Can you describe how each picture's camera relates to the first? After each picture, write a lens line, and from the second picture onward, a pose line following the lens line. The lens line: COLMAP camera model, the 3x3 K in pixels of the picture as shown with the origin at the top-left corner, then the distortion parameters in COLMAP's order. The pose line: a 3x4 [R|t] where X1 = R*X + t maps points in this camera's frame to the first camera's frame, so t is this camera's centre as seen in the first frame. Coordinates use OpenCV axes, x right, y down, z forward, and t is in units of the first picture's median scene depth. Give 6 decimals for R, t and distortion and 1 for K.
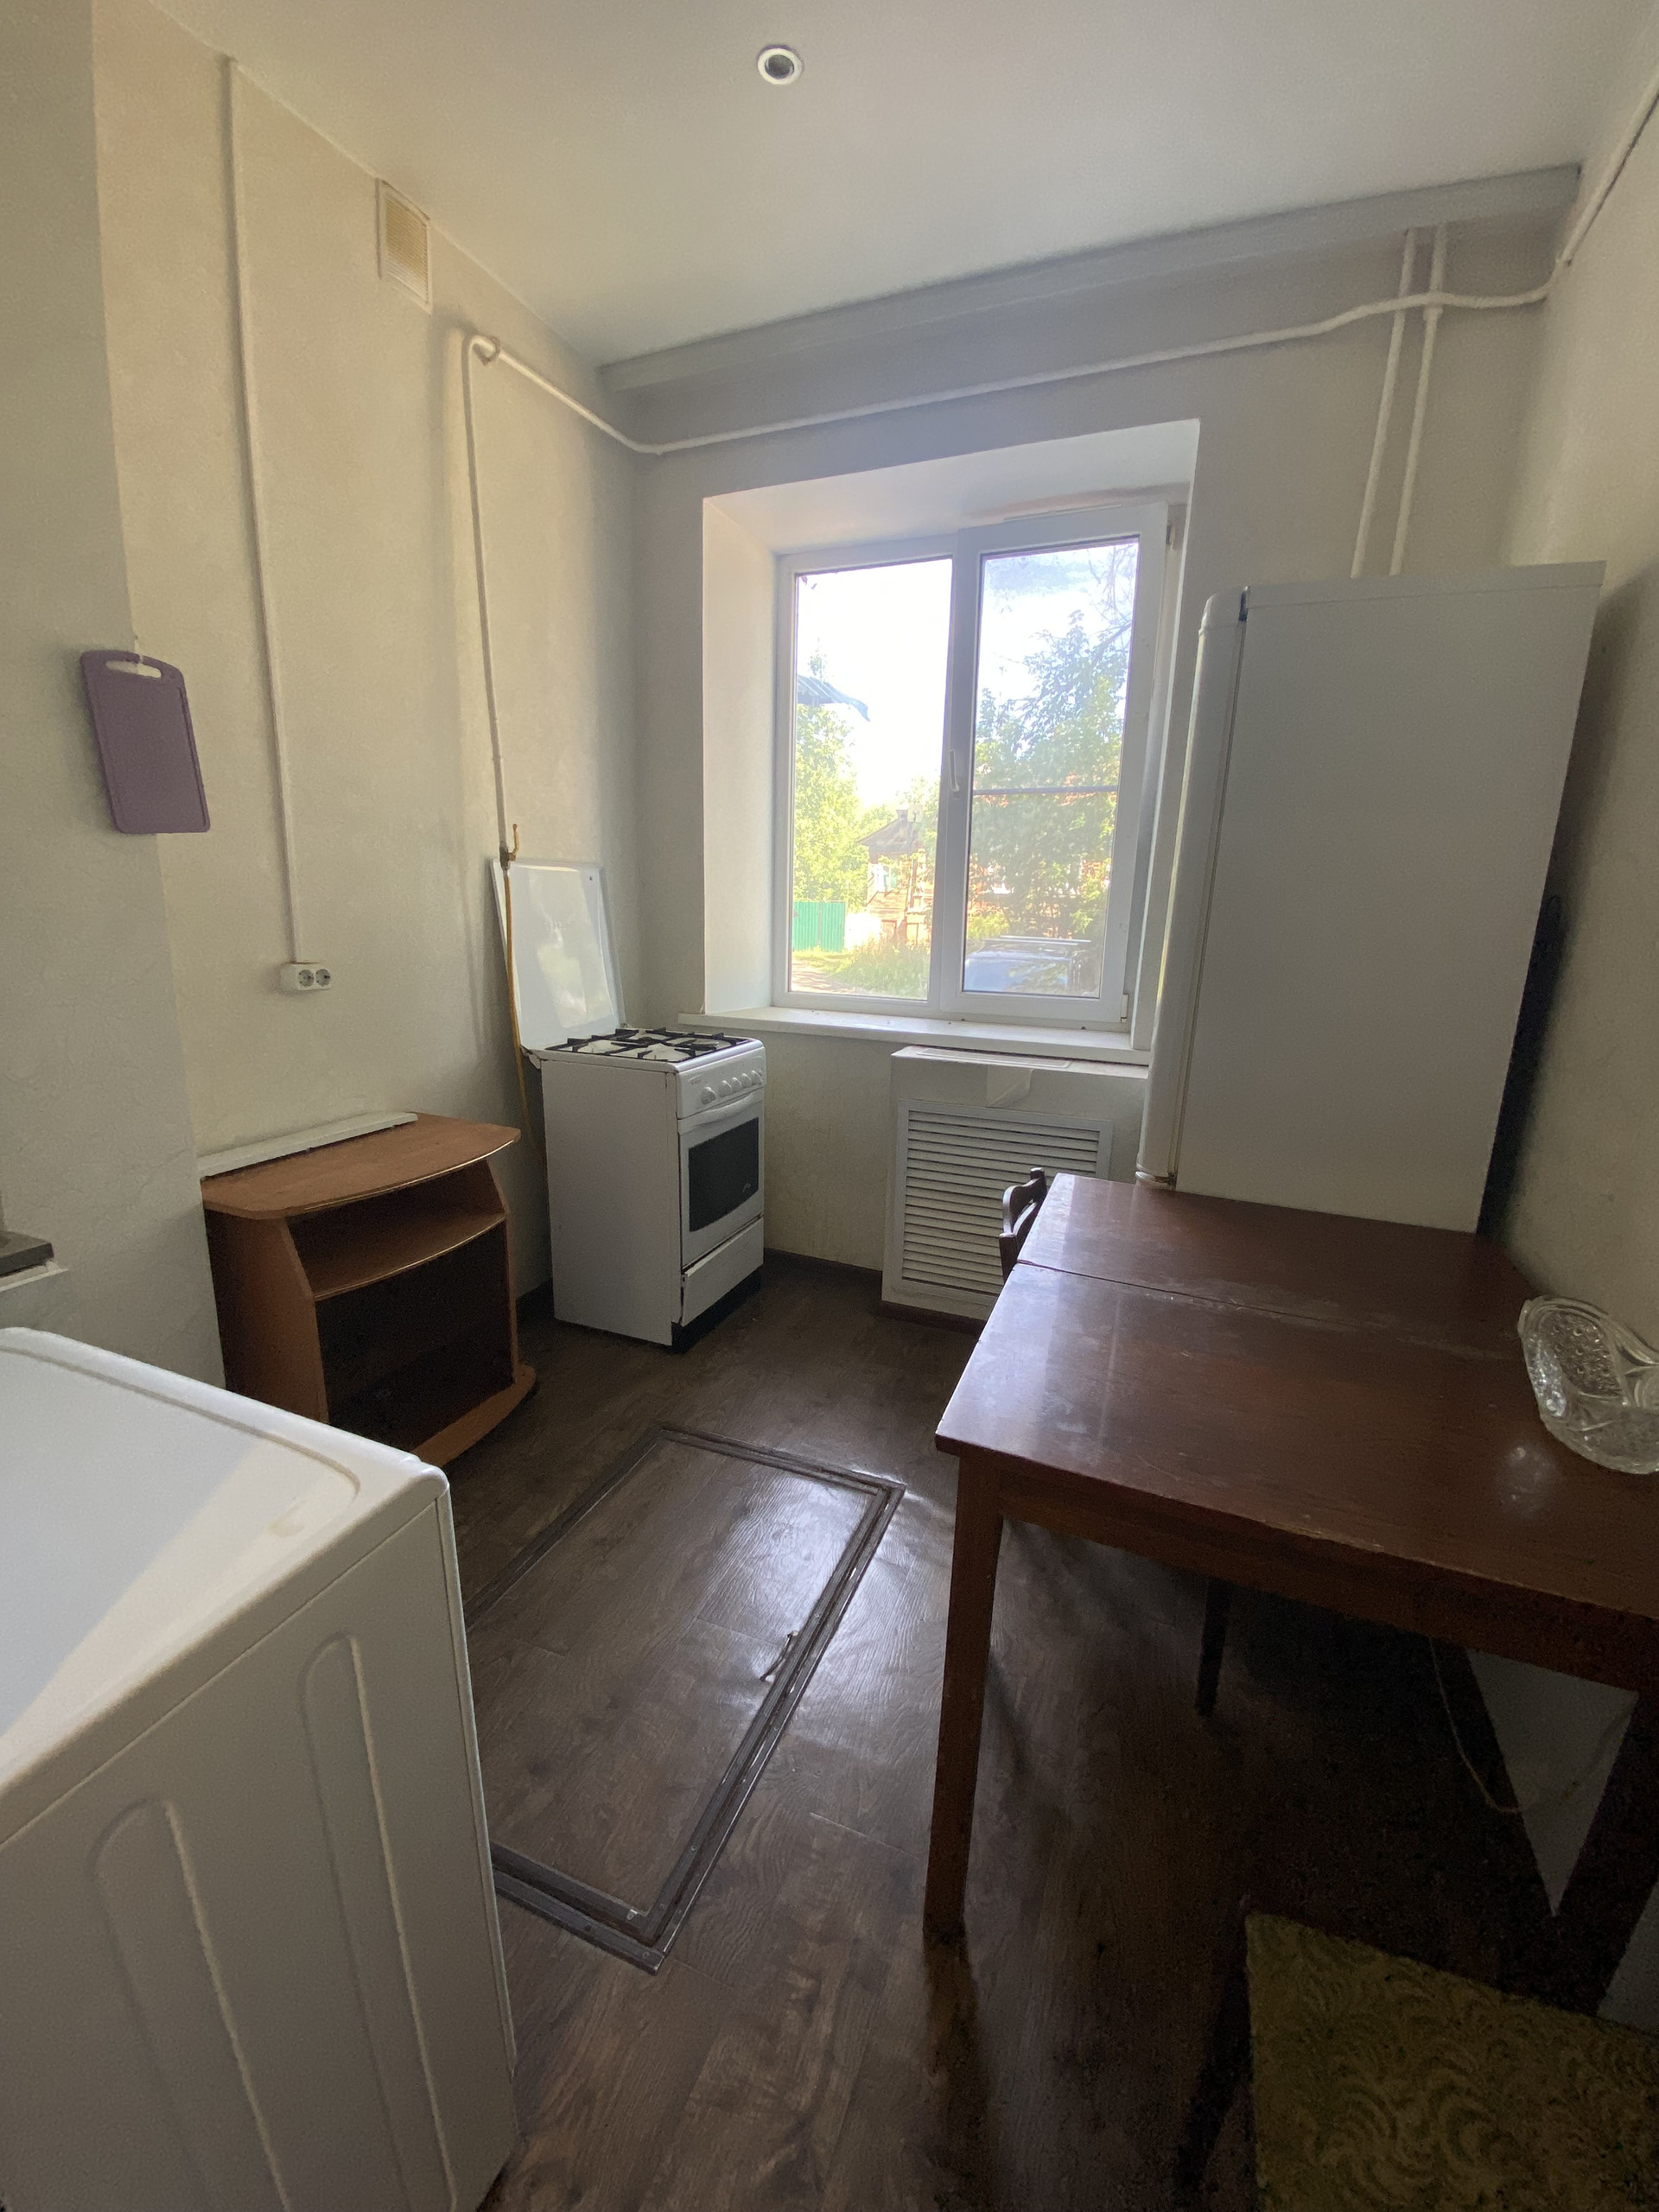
lens RADIAL K [[869.5, 0, 833.5], [0, 869.5, 1115.4], [0, 0, 1]] dist [-0.030157, -0.001767]
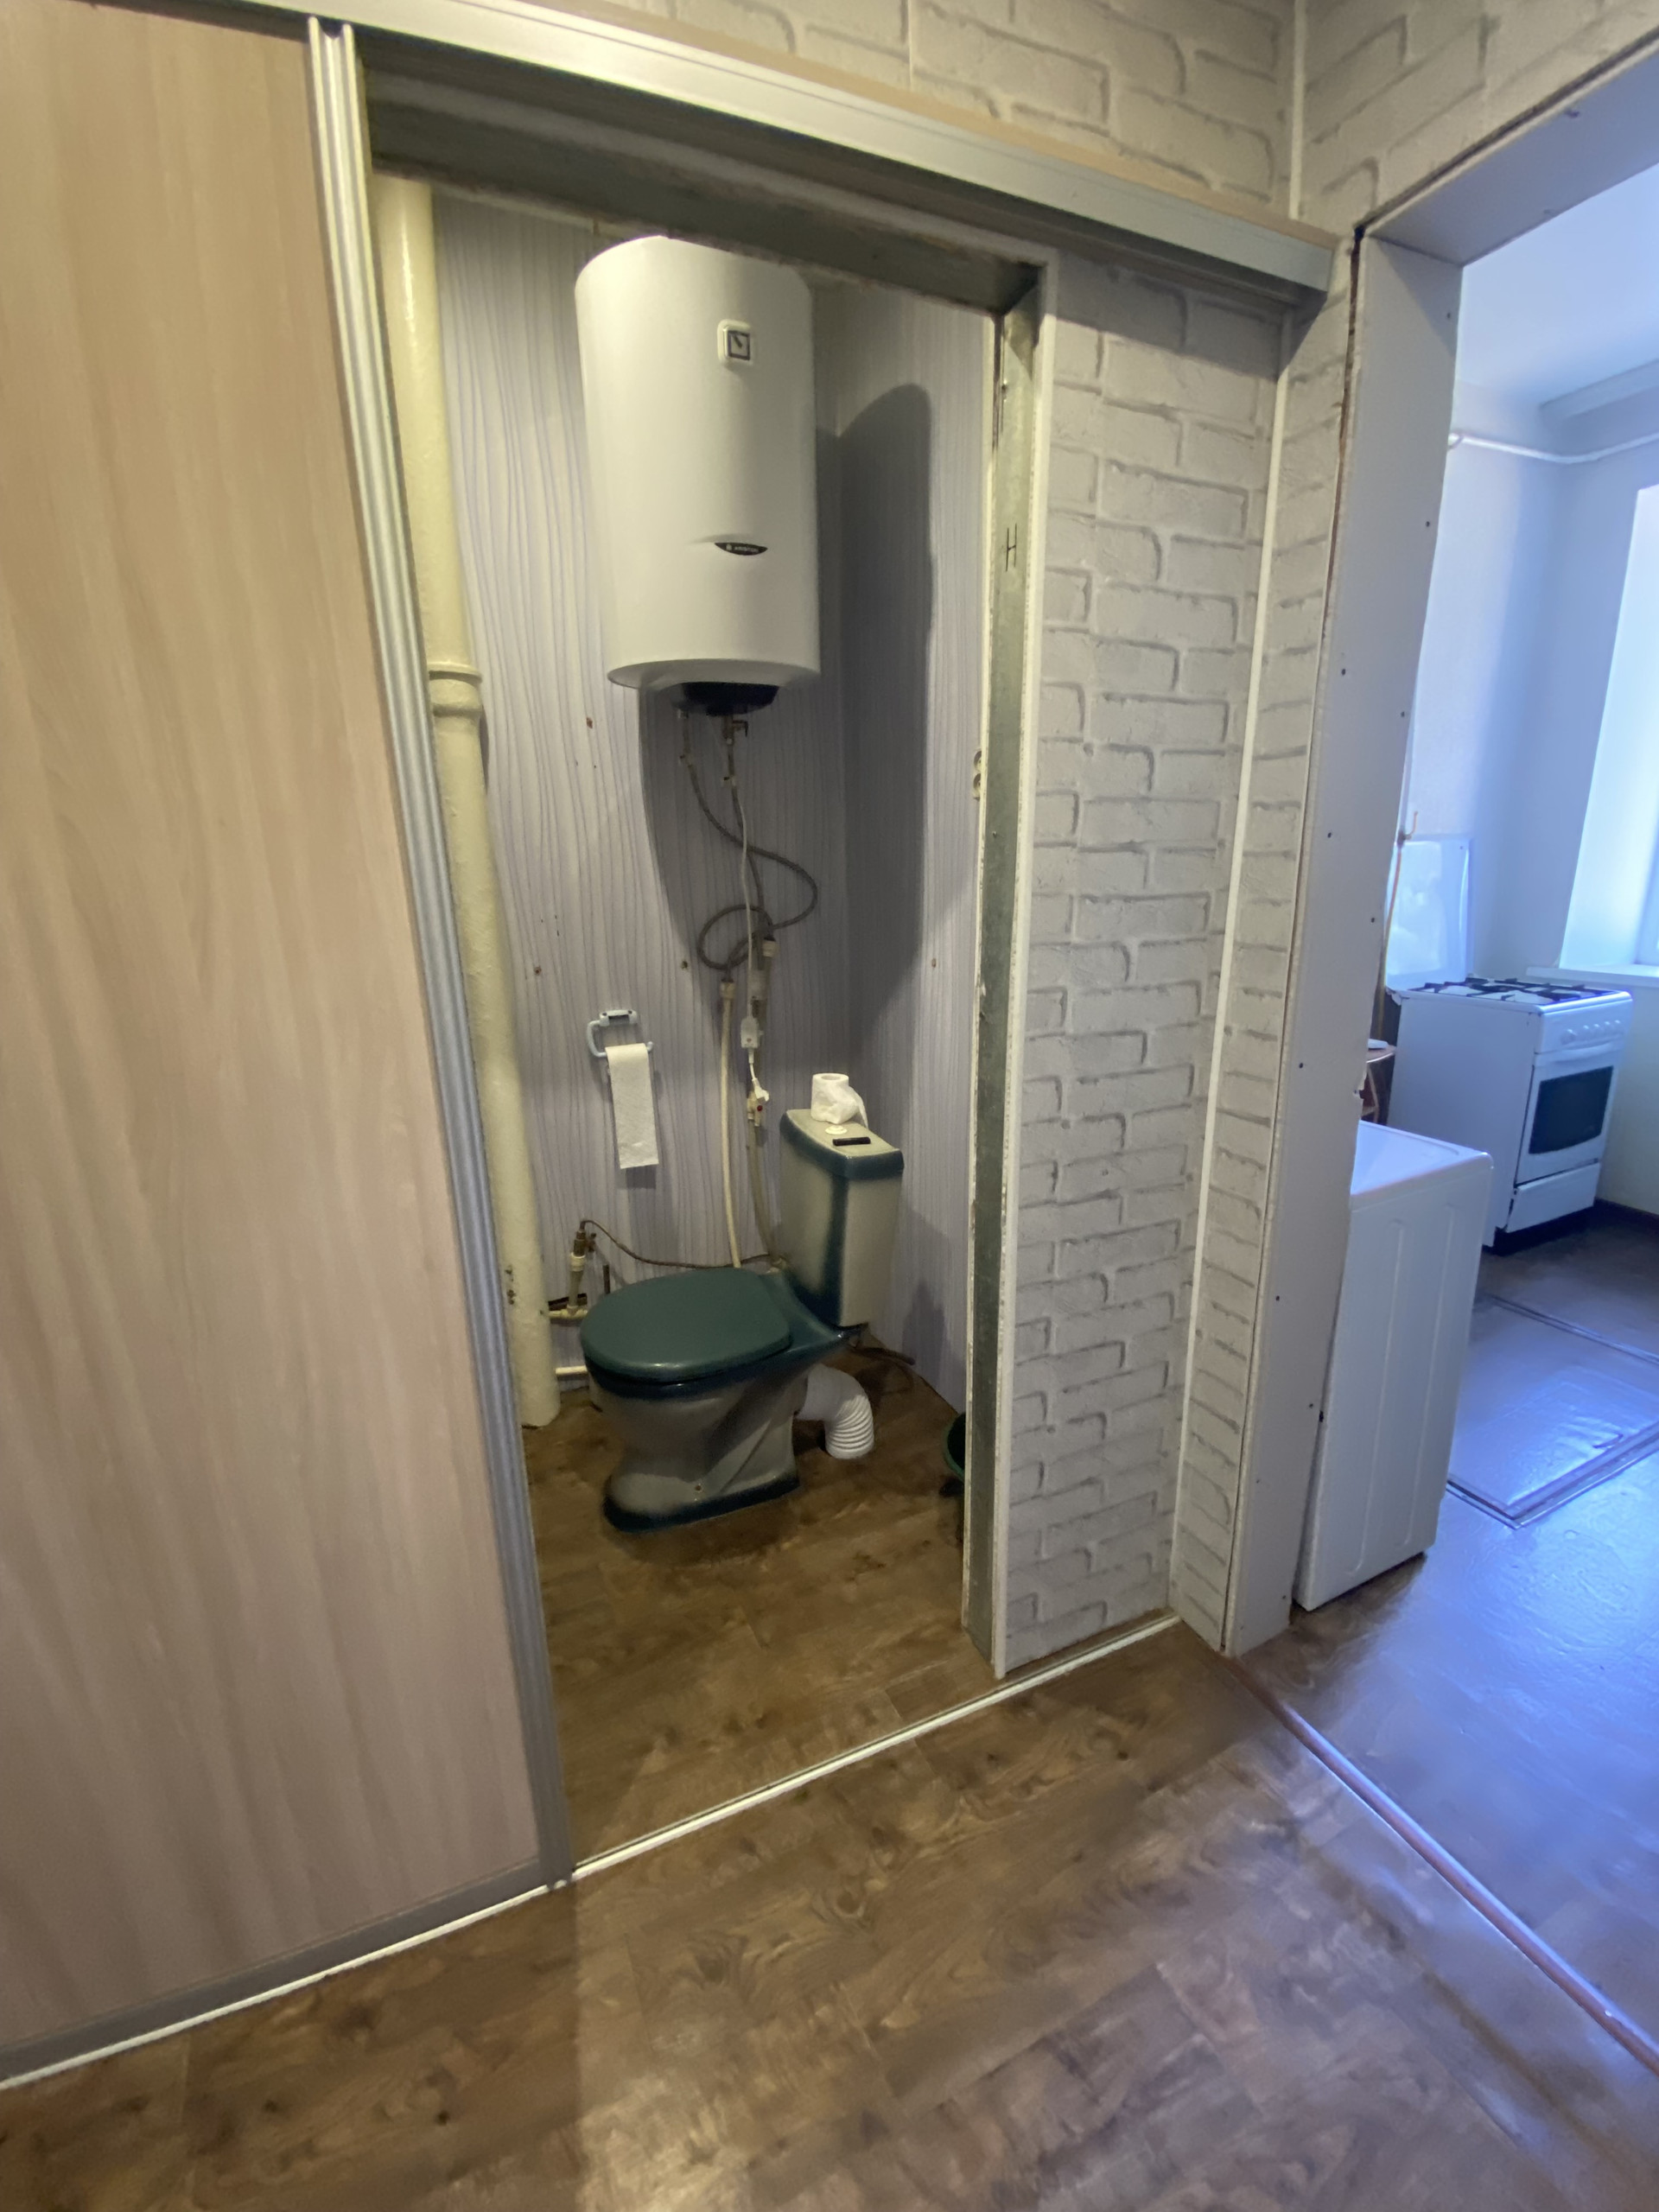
lens RADIAL K [[902.0, 0, 828.1], [0, 902.0, 1095.9], [0, 0, 1]] dist [-0.015953, -0.000249]
pose [[0.725570, 0.122671, -0.677126, -0.045750], [-0.110862, 0.991967, 0.060915, 0.088311], [0.679159, 0.030870, 0.733342, -0.503846]]
